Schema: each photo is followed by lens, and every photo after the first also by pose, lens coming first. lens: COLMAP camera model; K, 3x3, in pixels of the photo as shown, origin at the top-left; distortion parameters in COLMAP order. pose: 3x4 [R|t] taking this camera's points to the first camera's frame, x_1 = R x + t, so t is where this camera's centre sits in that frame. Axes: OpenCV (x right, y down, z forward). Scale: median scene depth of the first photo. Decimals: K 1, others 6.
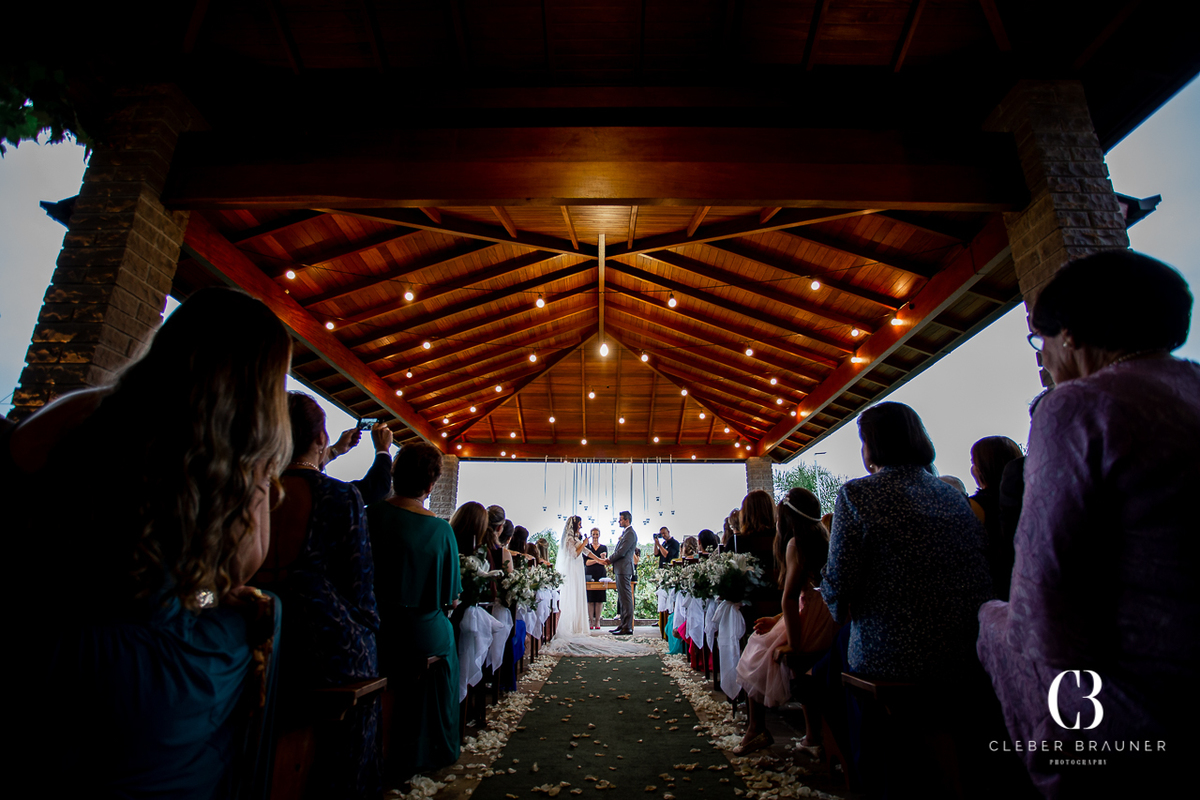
lens RADIAL K [[570.4, 0, 600.0], [0, 570.4, 400.0], [0, 0, 1]] dist [-0.028165, 0.001522]
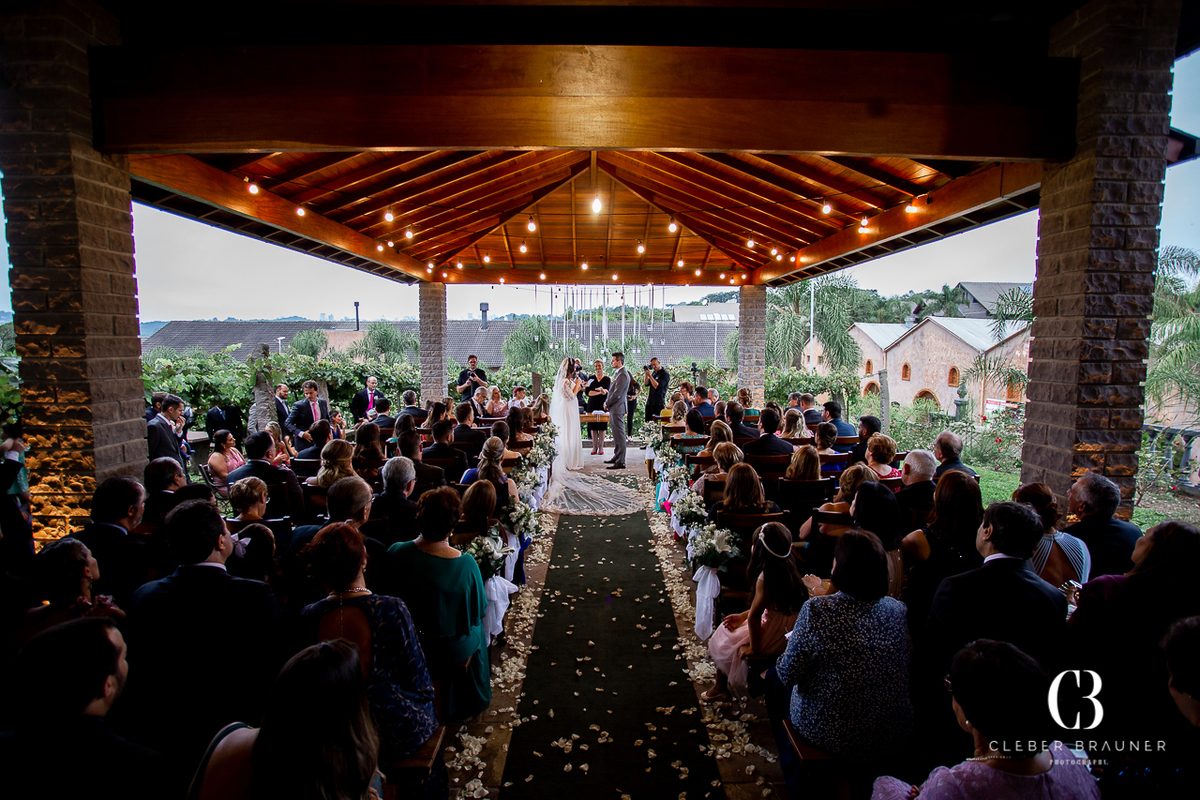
lens RADIAL K [[585.1, 0, 600.0], [0, 585.1, 400.0], [0, 0, 1]] dist [-0.056922, 0.017046]
pose [[0.999819, -0.004850, 0.018408, -0.014652], [-0.002635, 0.922429, 0.386157, -0.357273], [-0.018852, -0.386136, 0.922249, 0.024205]]
